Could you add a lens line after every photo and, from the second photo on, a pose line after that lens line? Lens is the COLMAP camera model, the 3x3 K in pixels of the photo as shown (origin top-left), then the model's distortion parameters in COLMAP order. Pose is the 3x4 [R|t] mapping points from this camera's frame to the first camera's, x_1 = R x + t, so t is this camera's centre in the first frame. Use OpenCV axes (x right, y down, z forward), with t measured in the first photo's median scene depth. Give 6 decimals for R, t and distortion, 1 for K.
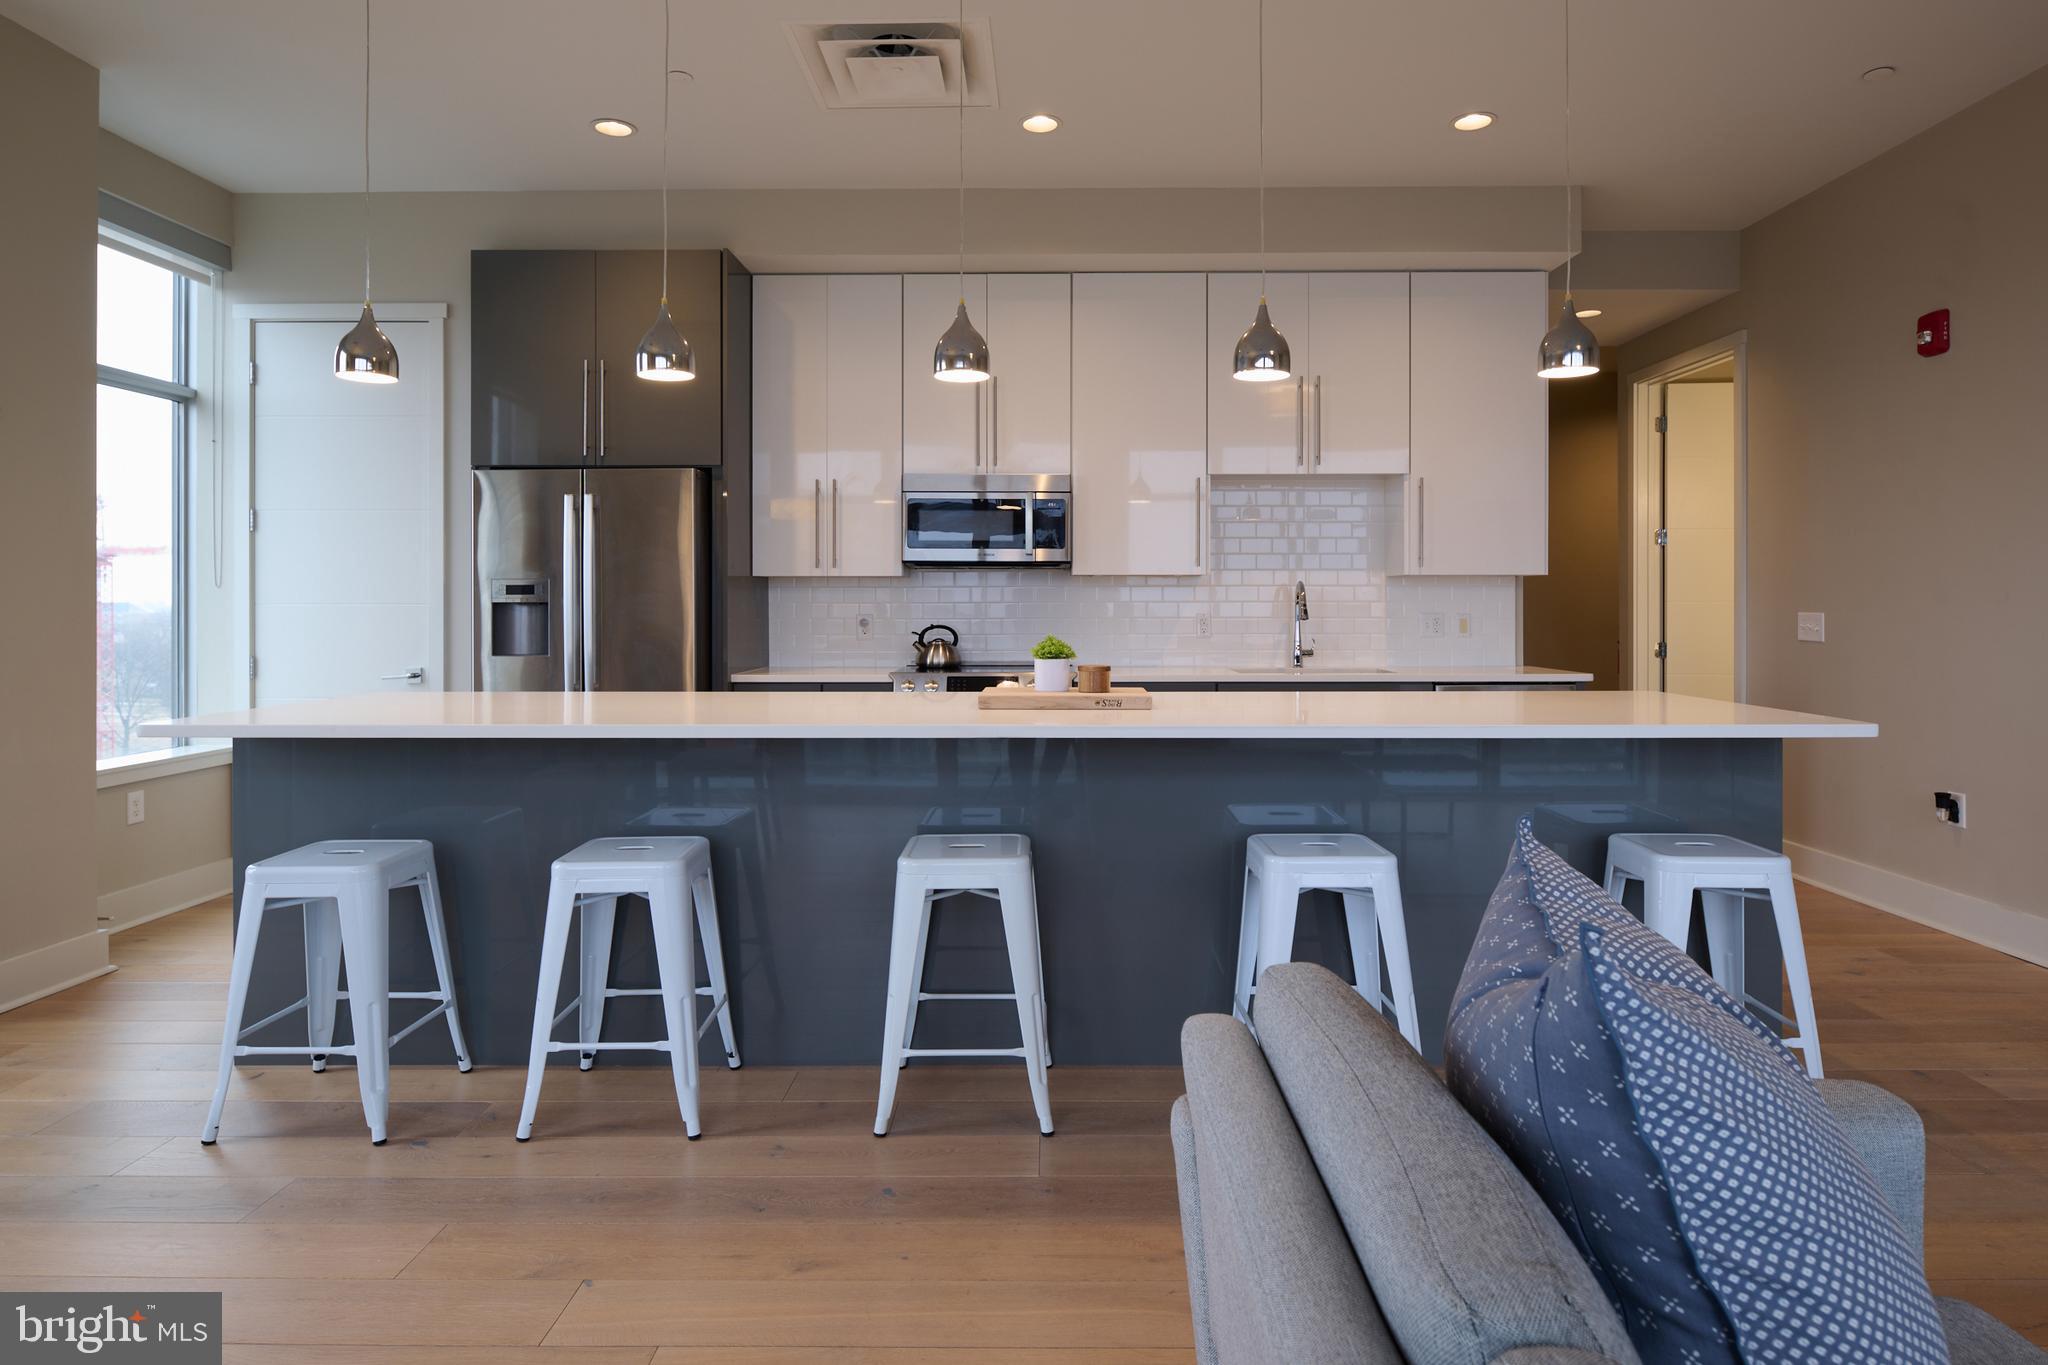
lens RADIAL K [[1125.9, 0, 1040.5], [0, 1125.9, 605.1], [0, 0, 1]] dist [-0.003380, -0.005768]
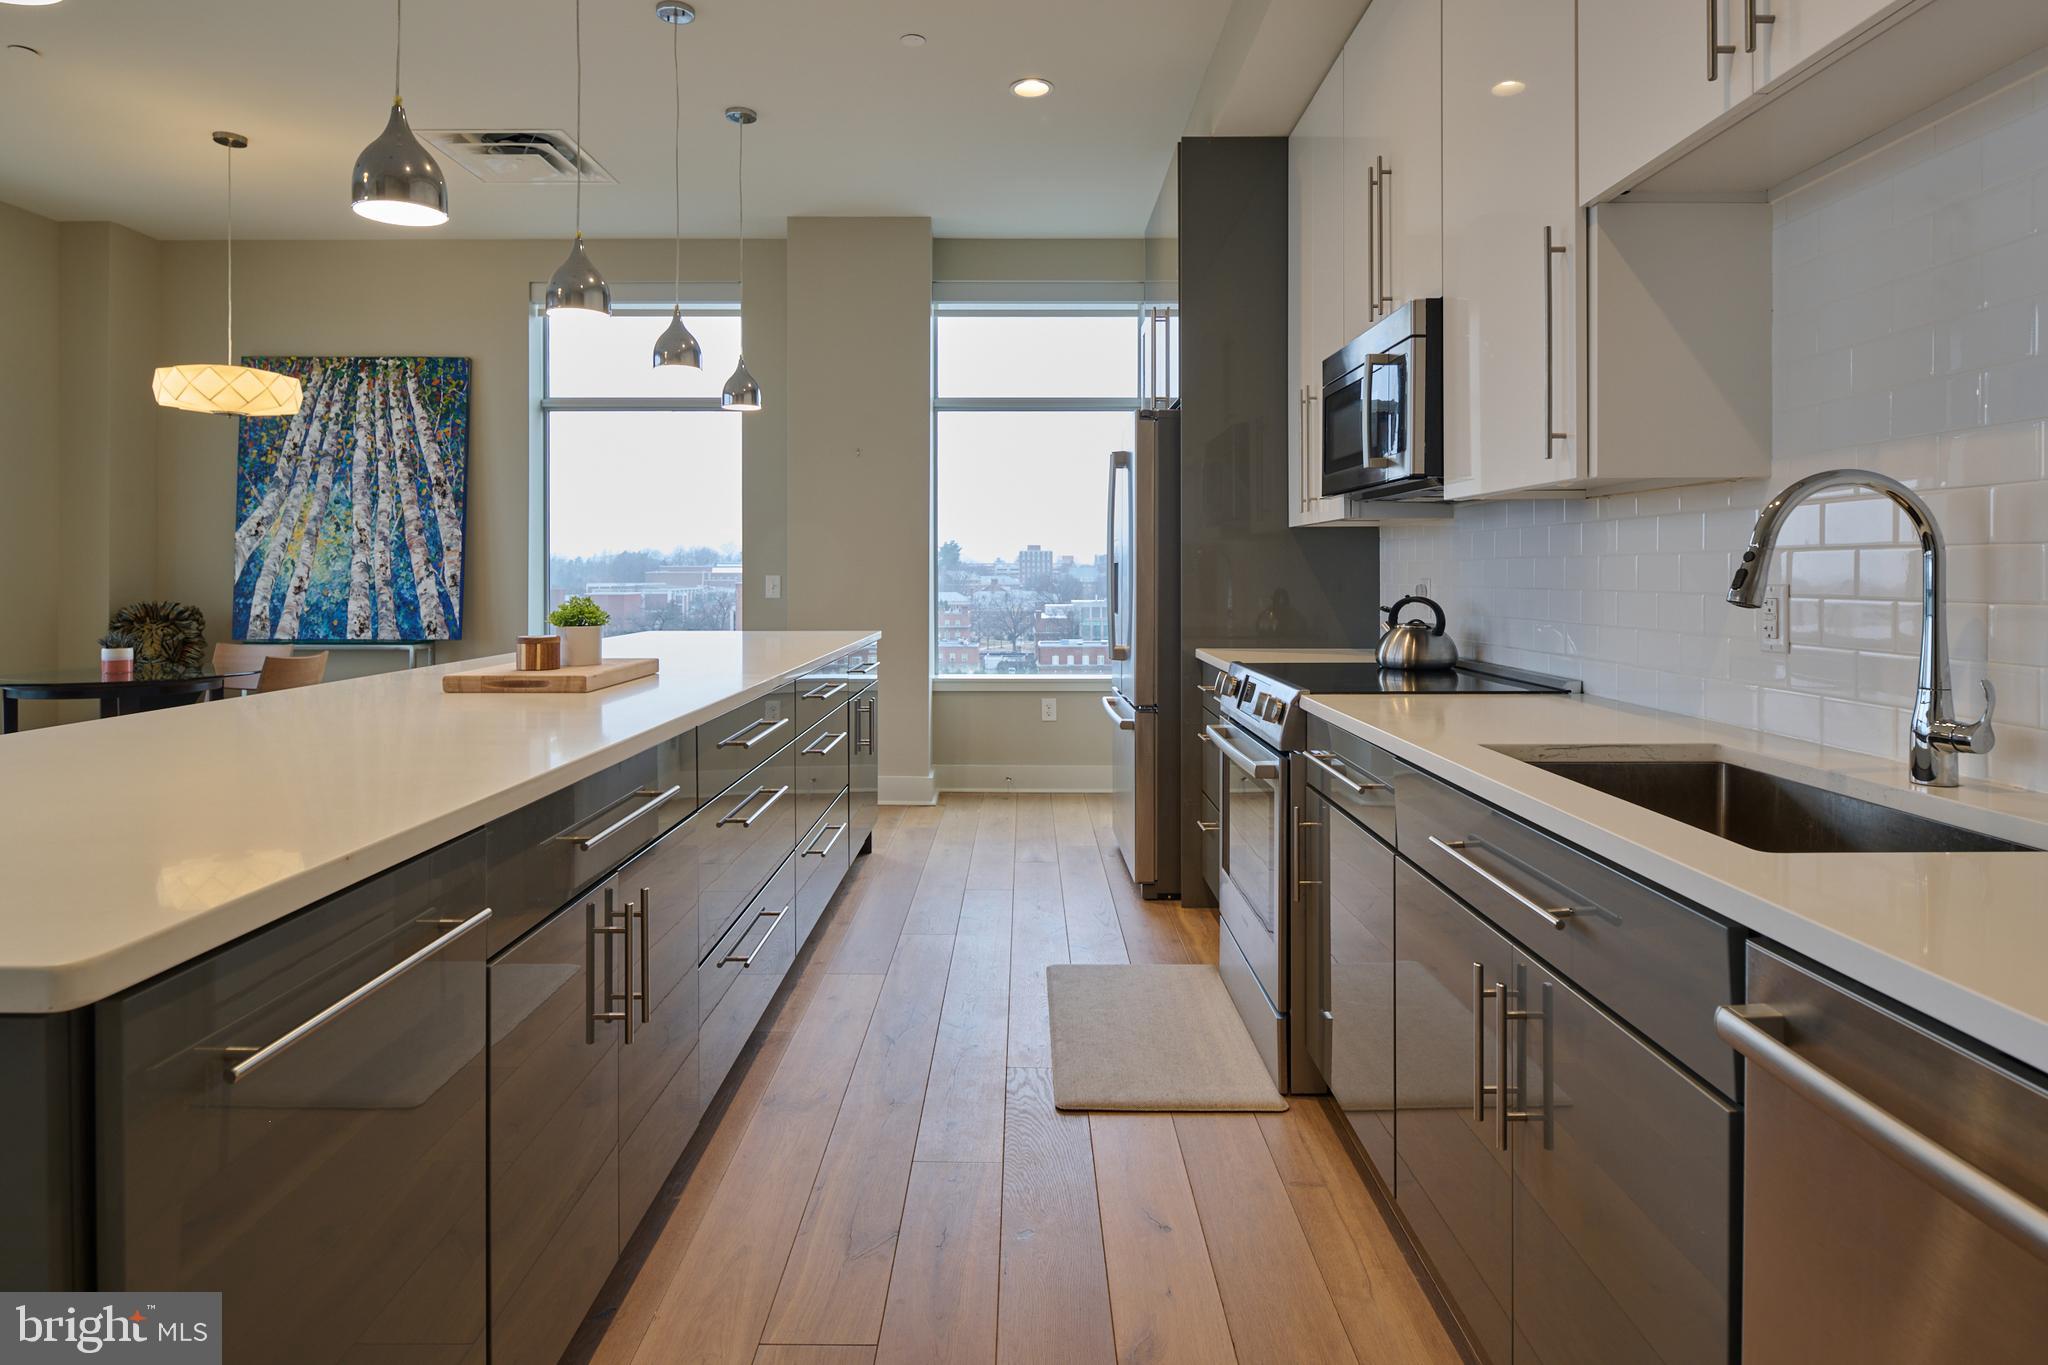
lens RADIAL K [[1125.9, 0, 1033.8], [0, 1125.9, 578.9], [0, 0, 1]] dist [-0.003380, -0.005768]
pose [[0.013748, 0.008502, -0.999869, 0.557114], [0.000138, 0.999964, 0.008505, 0.003857], [0.999905, -0.000255, 0.013747, 0.880326]]
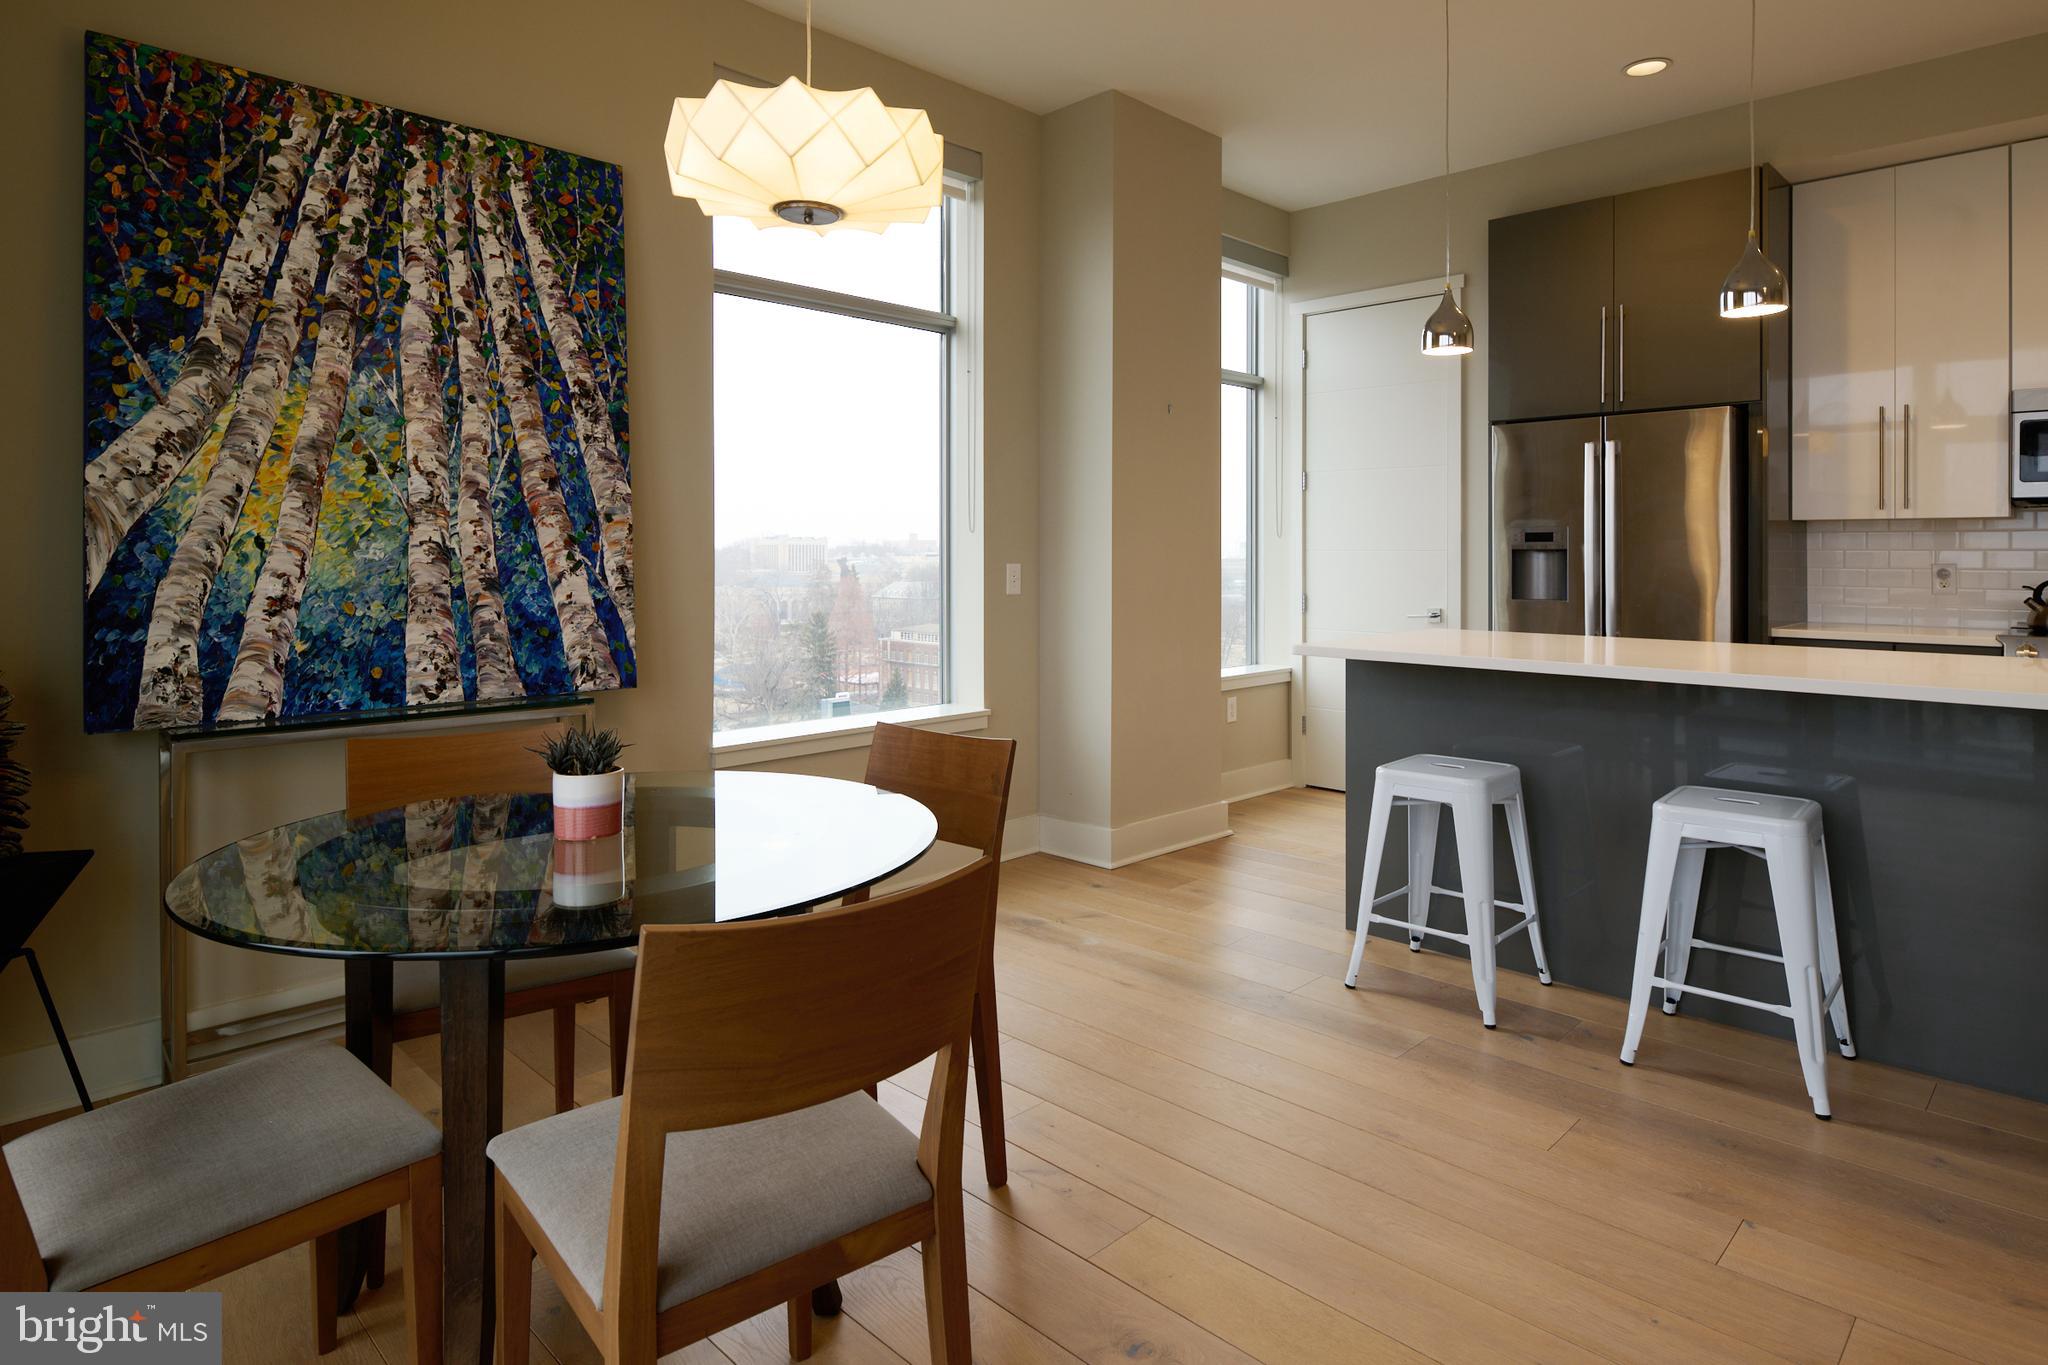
lens RADIAL K [[1125.9, 0, 1030.4], [0, 1125.9, 553.3], [0, 0, 1]] dist [-0.003380, -0.005768]
pose [[0.715633, 0.002279, -0.698473, -0.069704], [-0.001160, 0.999997, 0.002074, -0.000032], [0.698475, -0.000674, 0.715634, -0.072466]]
